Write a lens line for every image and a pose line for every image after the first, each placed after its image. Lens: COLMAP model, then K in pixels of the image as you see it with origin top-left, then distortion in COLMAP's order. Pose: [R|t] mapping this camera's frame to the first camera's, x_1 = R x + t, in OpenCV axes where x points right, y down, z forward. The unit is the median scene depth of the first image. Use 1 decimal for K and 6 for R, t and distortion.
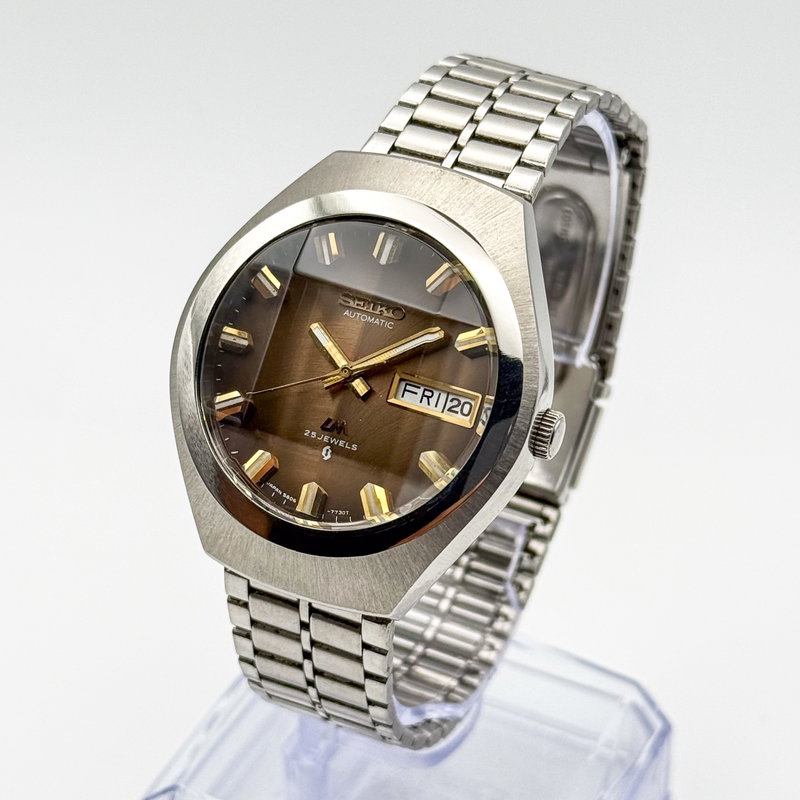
lens RADIAL K [[2354.5, 0, 401.6], [0, 2354.5, 400.6], [0, 0, 1]] dist [0.207295, 0.000000]
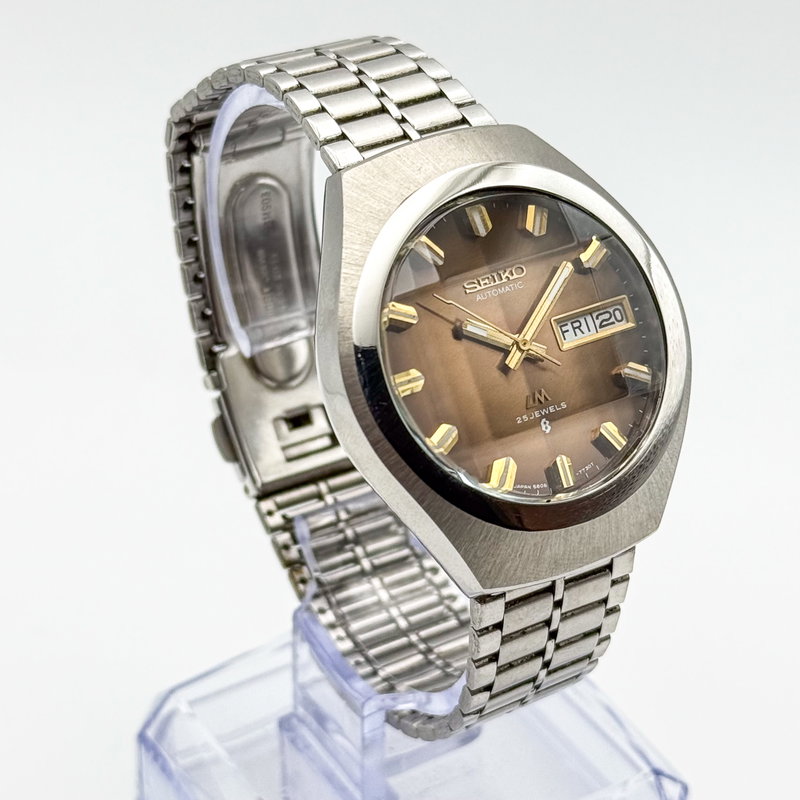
lens RADIAL K [[2354.5, 0, 396.0], [0, 2354.5, 400.9], [0, 0, 1]] dist [0.207295, 0.000000]
pose [[0.540760, -0.479263, 0.691293, -0.708520], [0.480541, 0.850523, 0.213754, -0.217191], [-0.690405, 0.216605, 0.690234, 0.341772]]
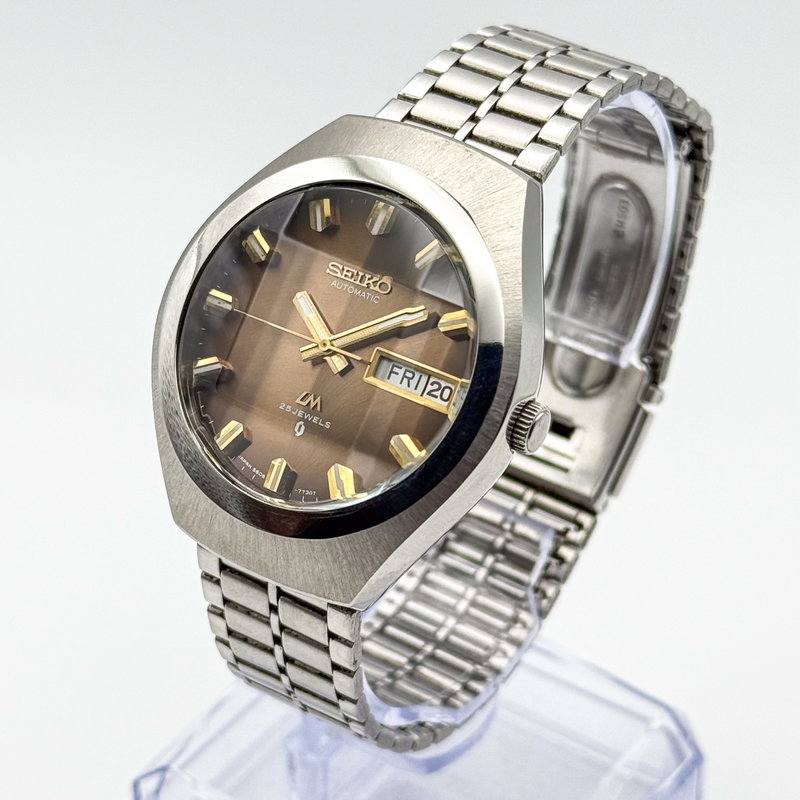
lens RADIAL K [[2354.5, 0, 395.4], [0, 2354.5, 405.7], [0, 0, 1]] dist [0.207295, 0.000000]
pose [[0.989151, 0.079493, -0.123534, 0.117105], [-0.079983, 0.996796, 0.000990, 0.008505], [0.123217, 0.008901, 0.992340, 0.058487]]
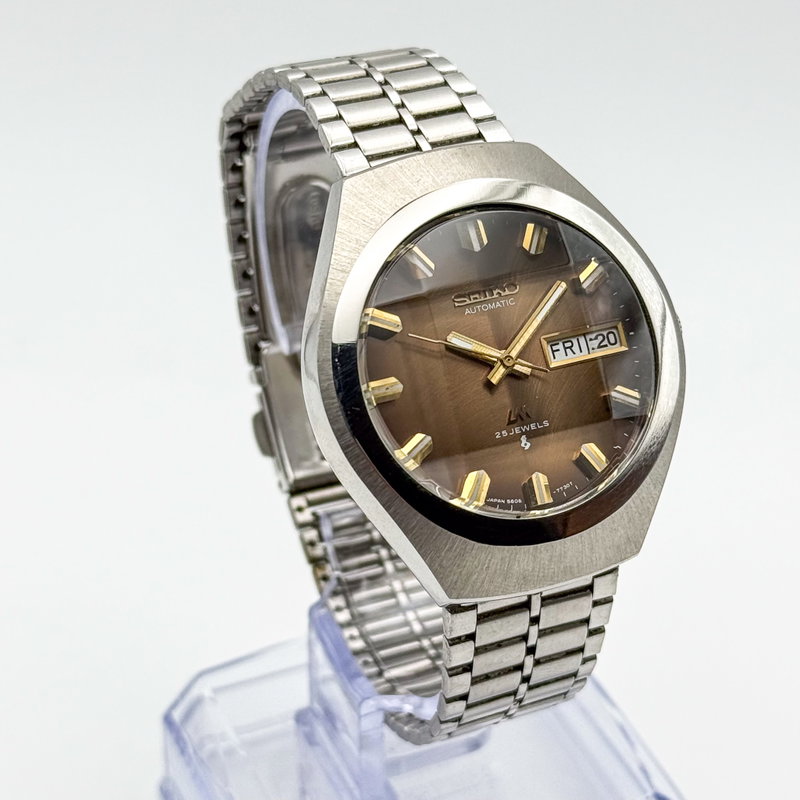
lens RADIAL K [[2354.5, 0, 404.0], [0, 2354.5, 398.1], [0, 0, 1]] dist [0.207295, 0.000000]
pose [[0.650519, -0.435658, 0.622115, -0.644946], [0.440859, 0.883599, 0.157783, -0.165944], [-0.618440, 0.171624, 0.766862, 0.251437]]
